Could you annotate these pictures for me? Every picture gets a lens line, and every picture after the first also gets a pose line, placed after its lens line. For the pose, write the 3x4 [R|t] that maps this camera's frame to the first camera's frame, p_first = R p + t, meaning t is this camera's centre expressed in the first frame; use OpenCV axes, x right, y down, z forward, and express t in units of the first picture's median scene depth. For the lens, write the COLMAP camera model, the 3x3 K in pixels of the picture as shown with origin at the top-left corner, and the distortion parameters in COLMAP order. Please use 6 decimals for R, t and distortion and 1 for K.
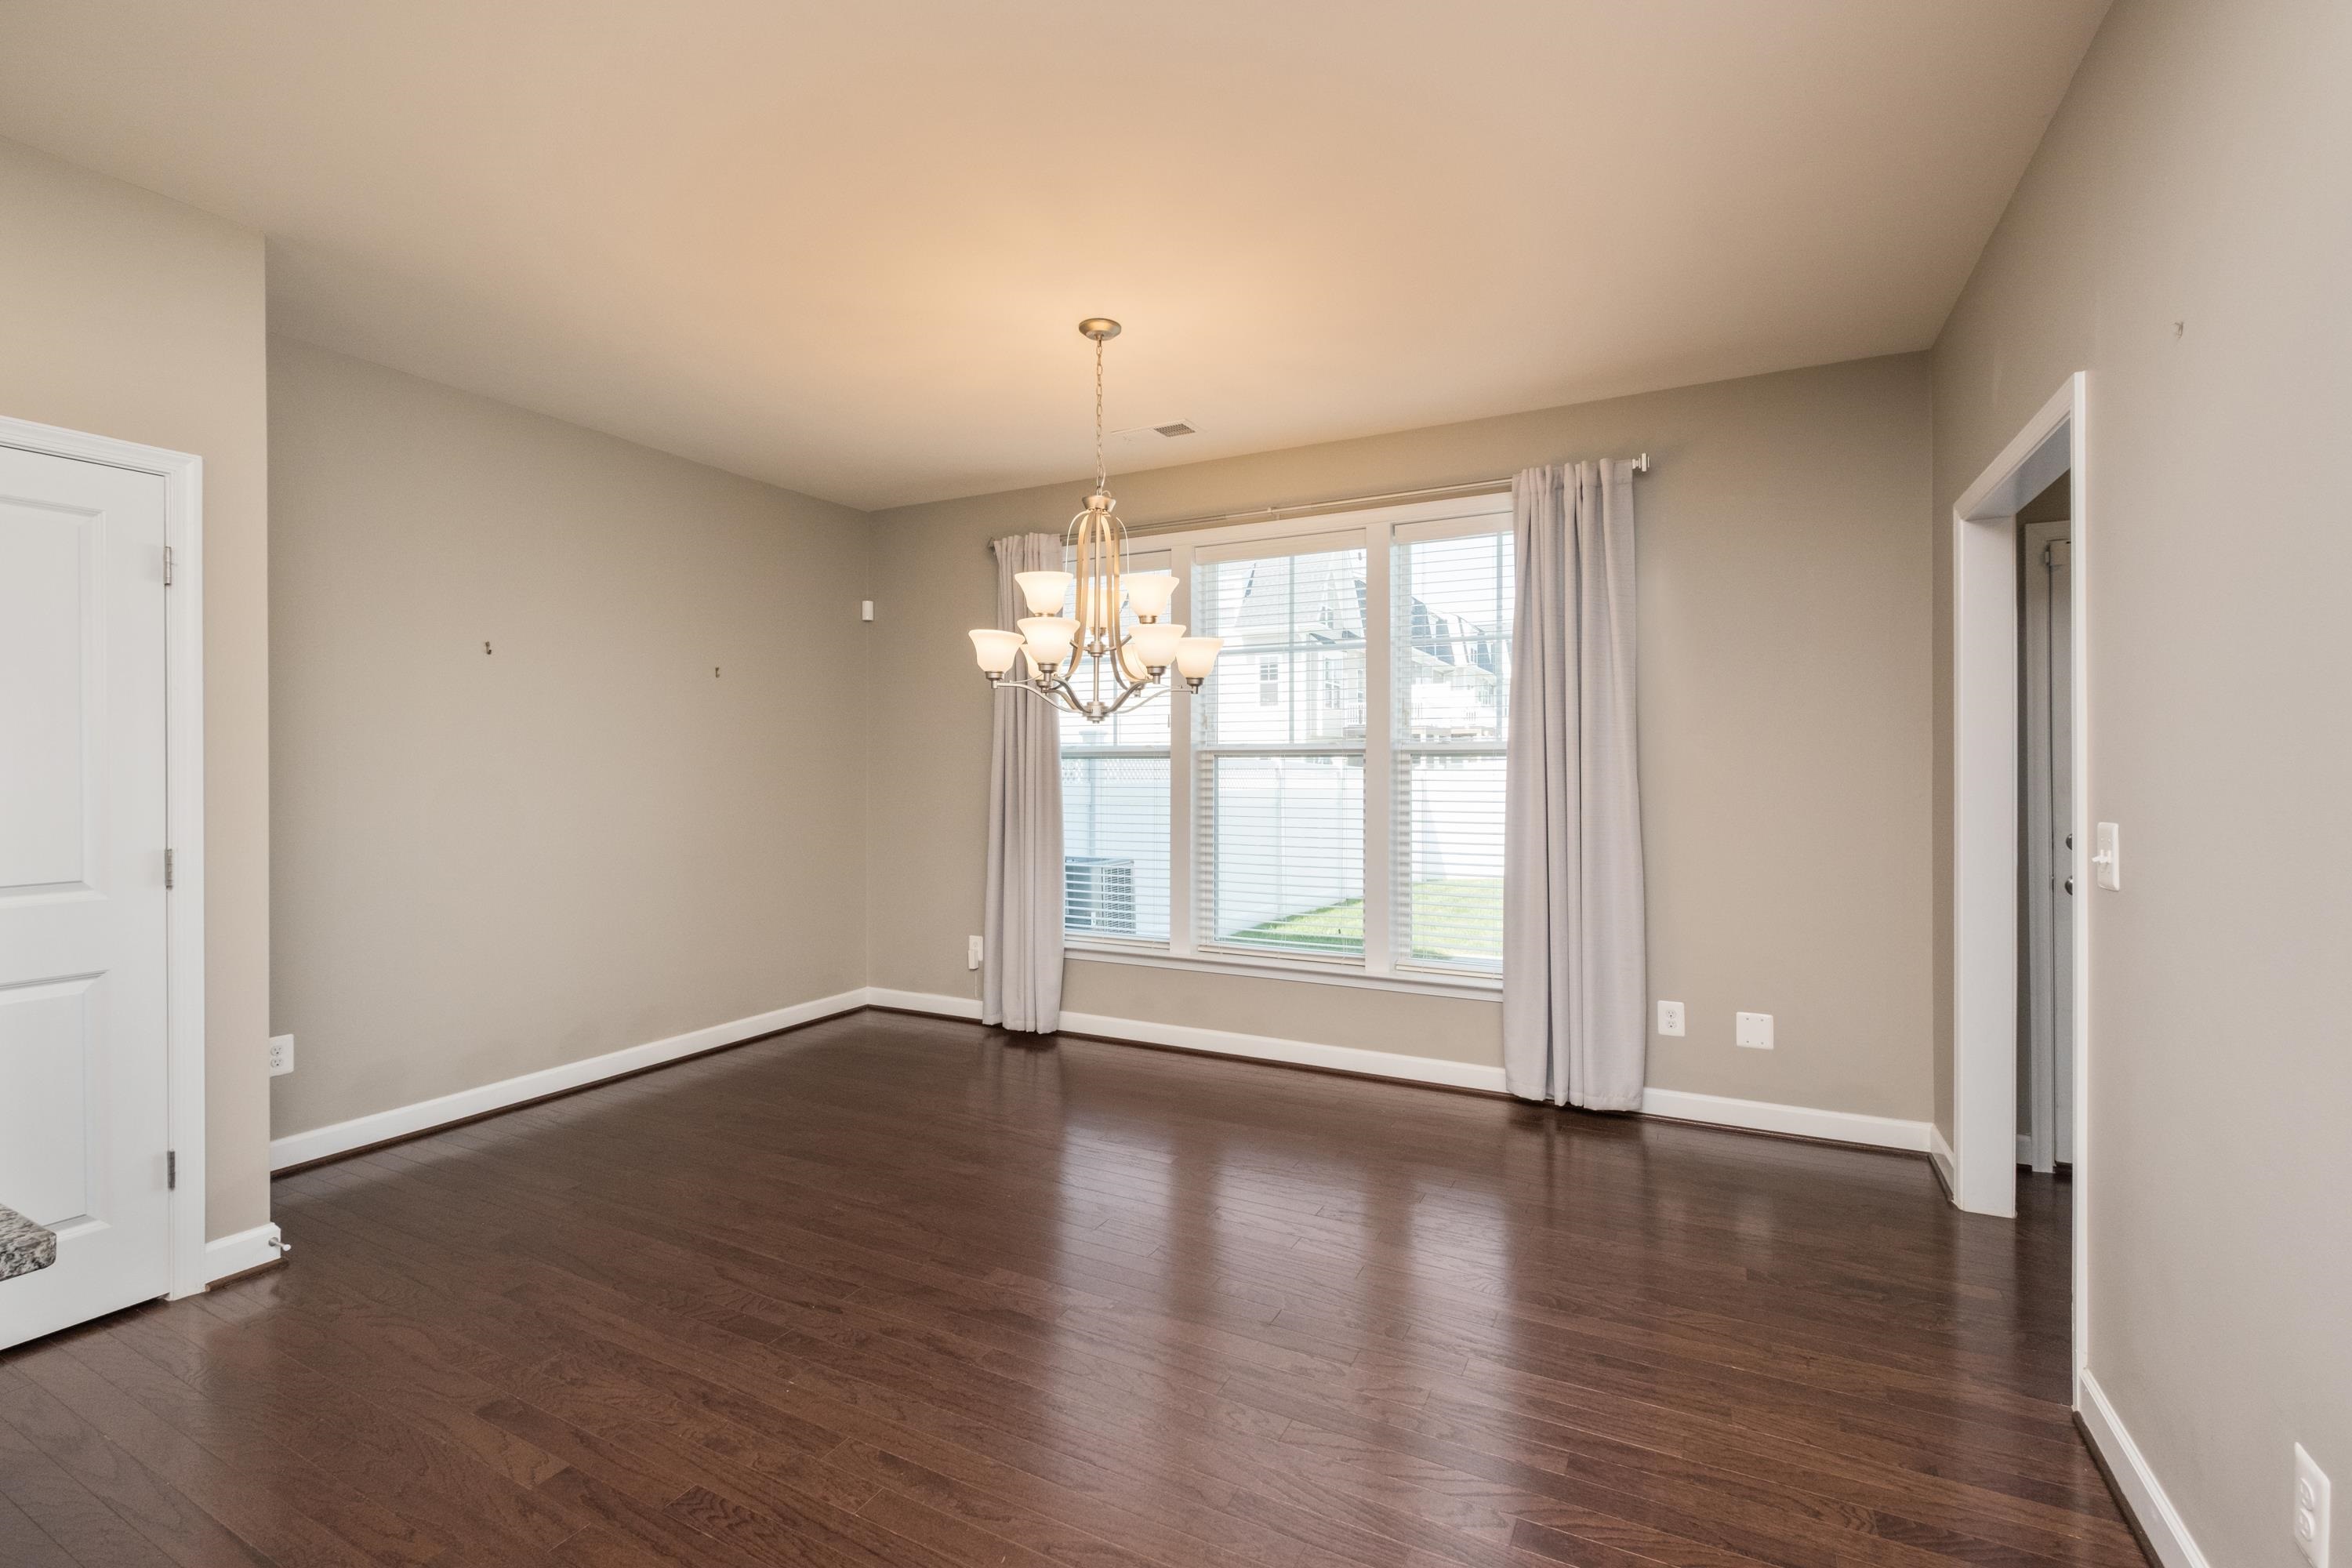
lens RADIAL K [[1019.3, 0, 1179.8], [0, 1019.3, 773.9], [0, 0, 1]] dist [0.001474, 0.000283]
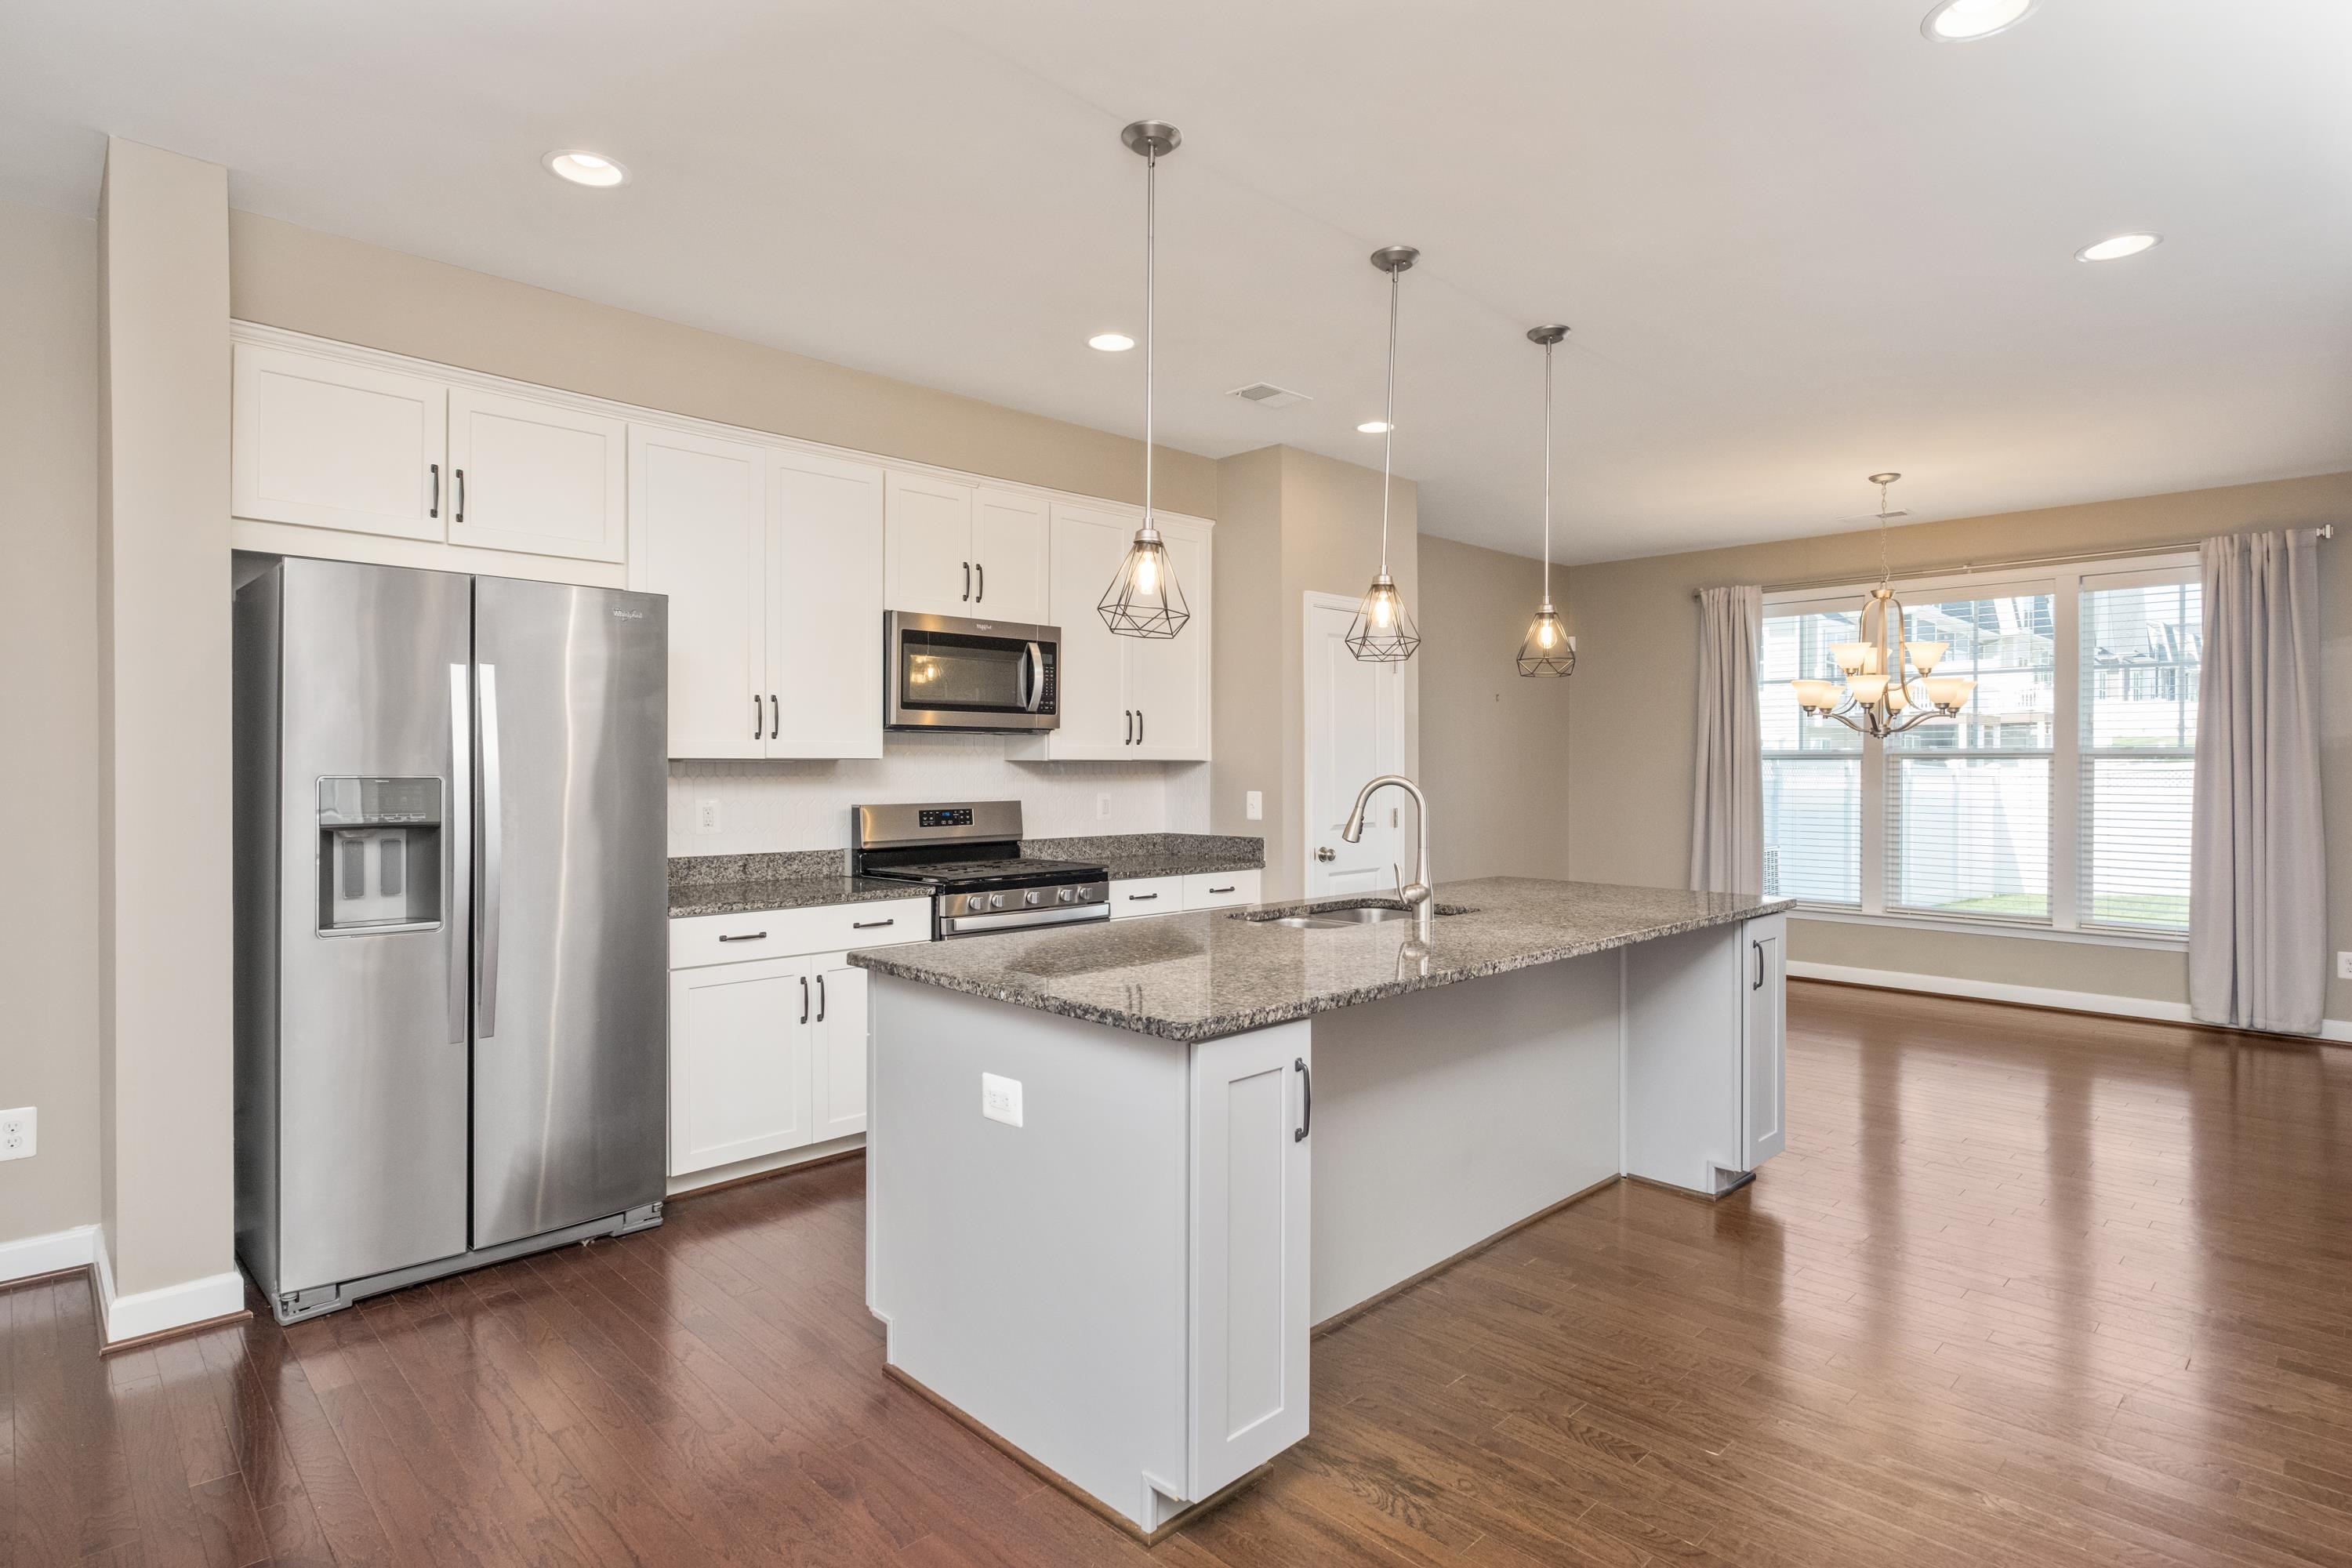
lens RADIAL K [[1225.2, 0, 1171.6], [0, 1225.2, 781.7], [0, 0, 1]] dist [-0.004085, -0.001326]
pose [[0.947646, 0.005439, -0.319277, -0.411129], [-0.004297, 0.999982, 0.004281, 0.009987], [0.319294, -0.002685, 0.947652, -0.873743]]
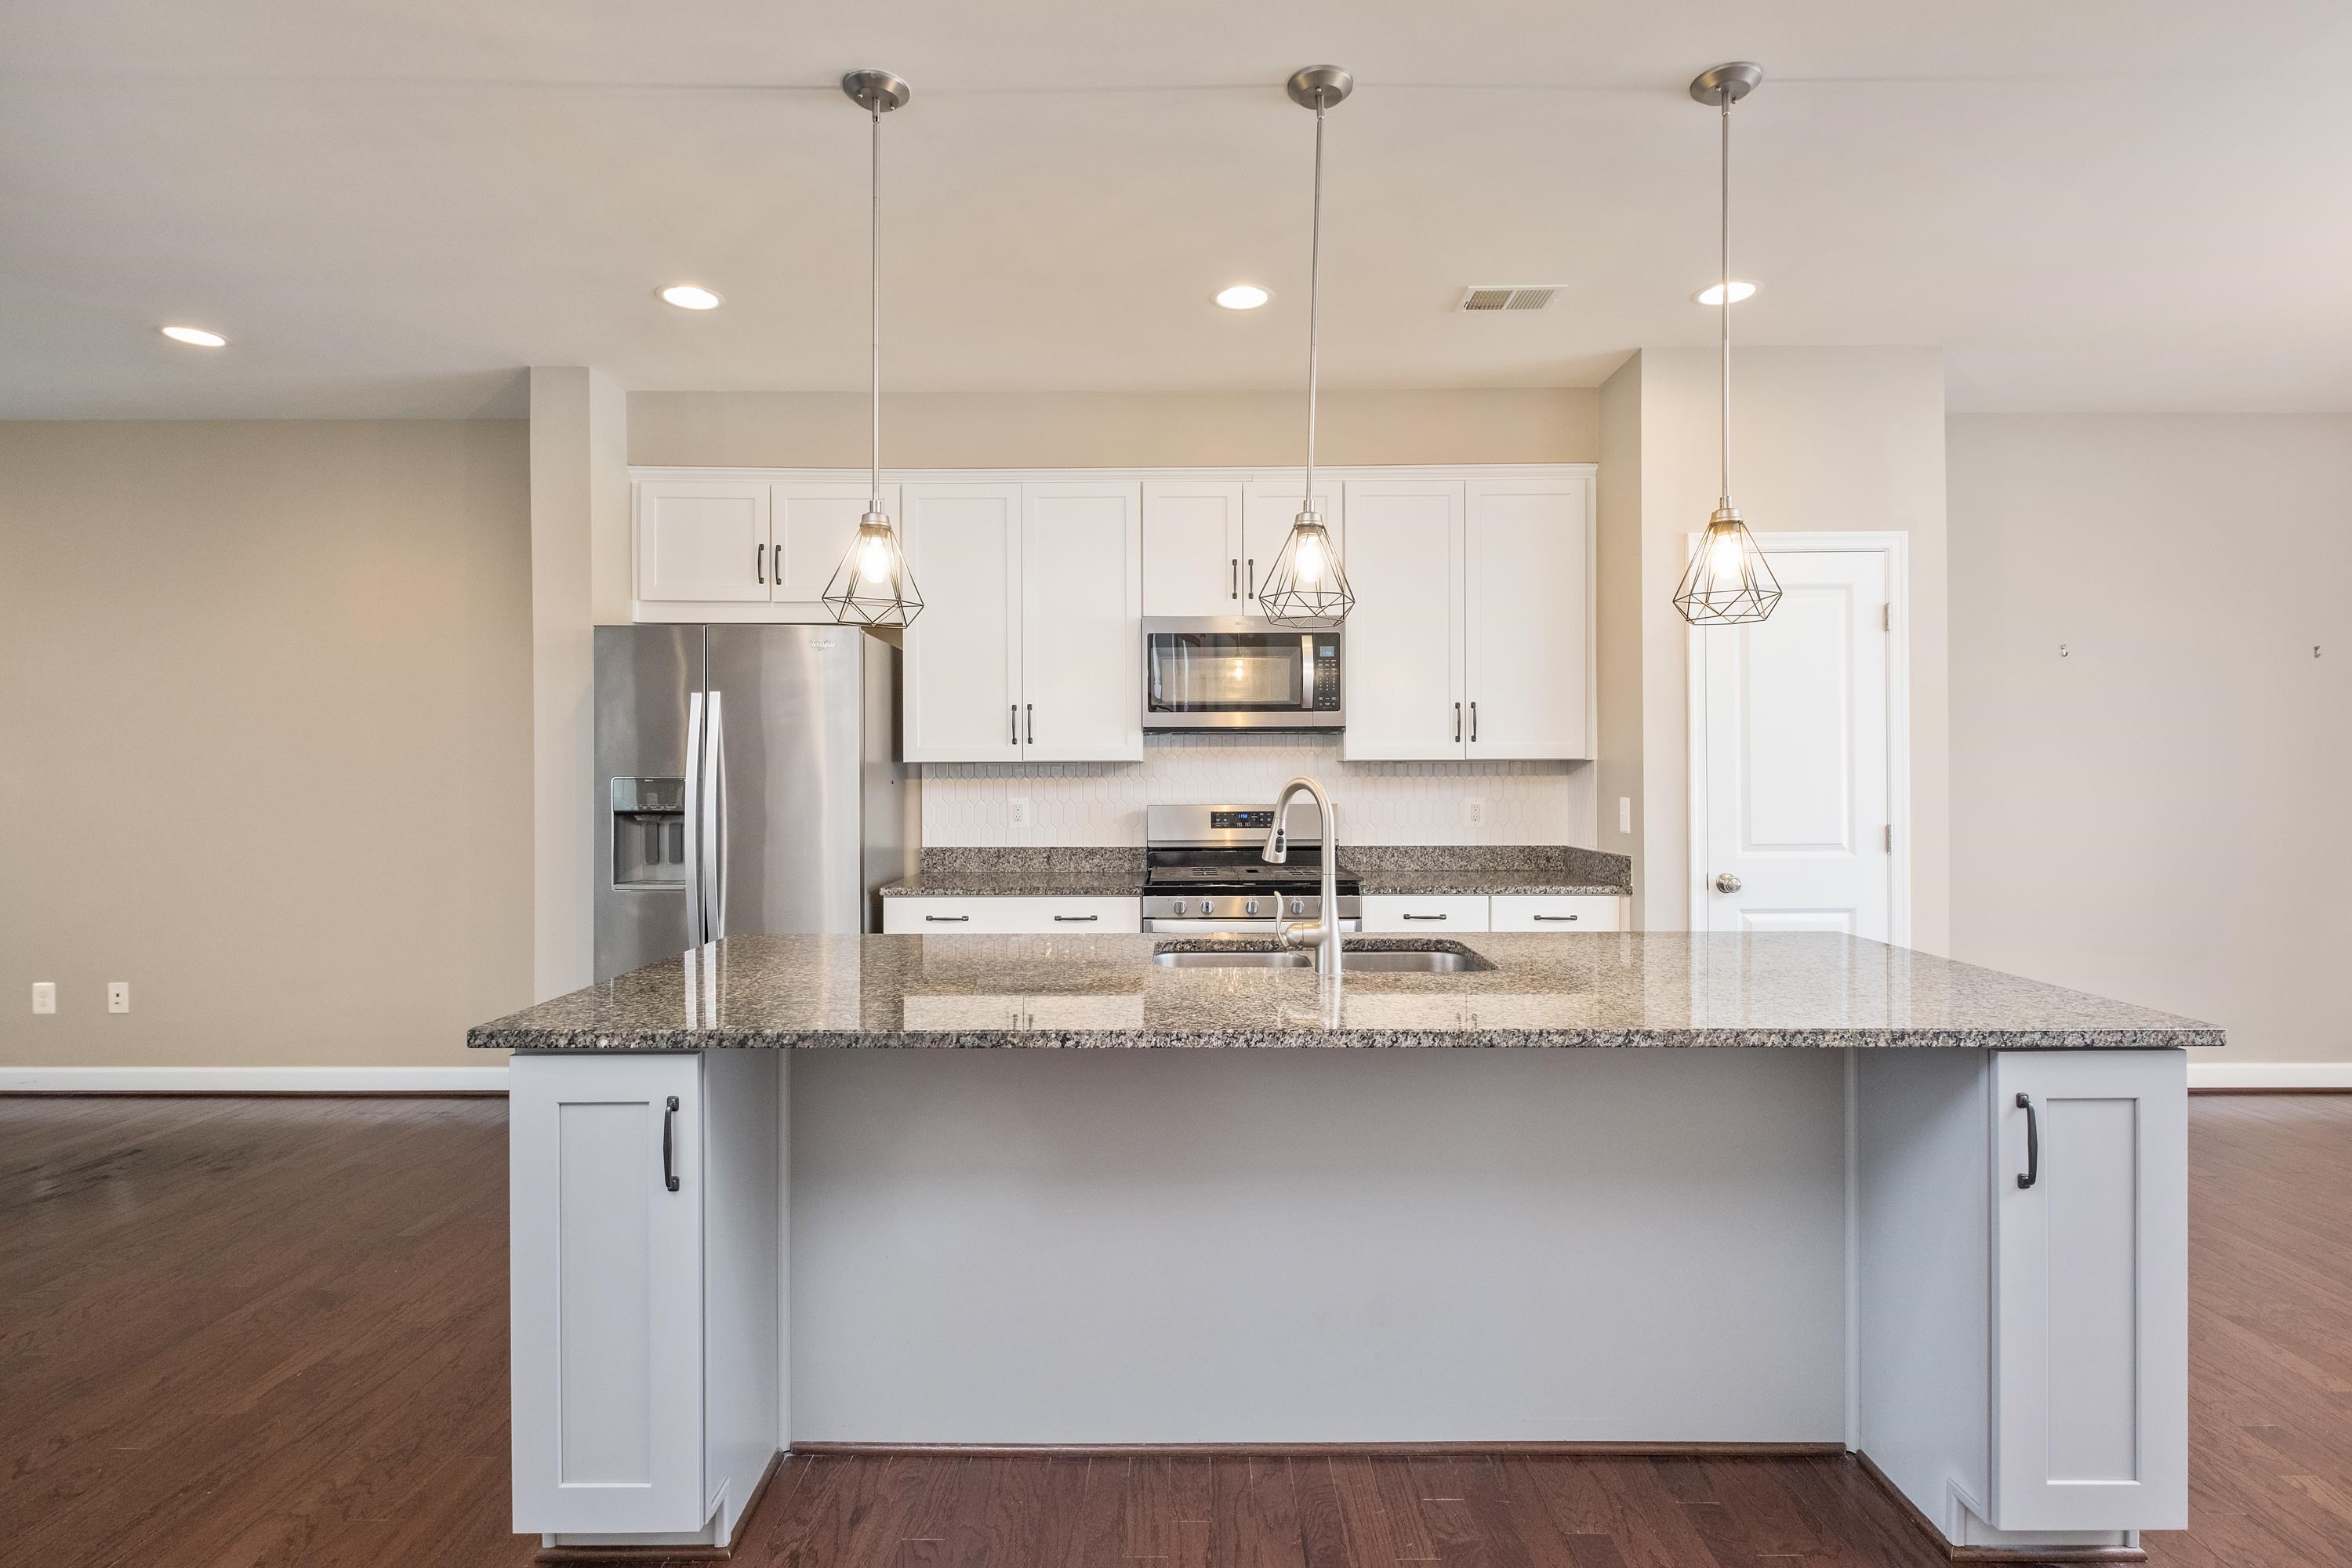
lens RADIAL K [[1147.8, 0, 1176.4], [0, 1147.8, 777.2], [0, 0, 1]] dist [0.006425, 0.000103]
pose [[0.446845, 0.003938, -0.894603, -0.031872], [-0.004412, 0.999988, 0.002198, 0.007889], [0.894601, 0.002965, 0.446857, -0.355153]]
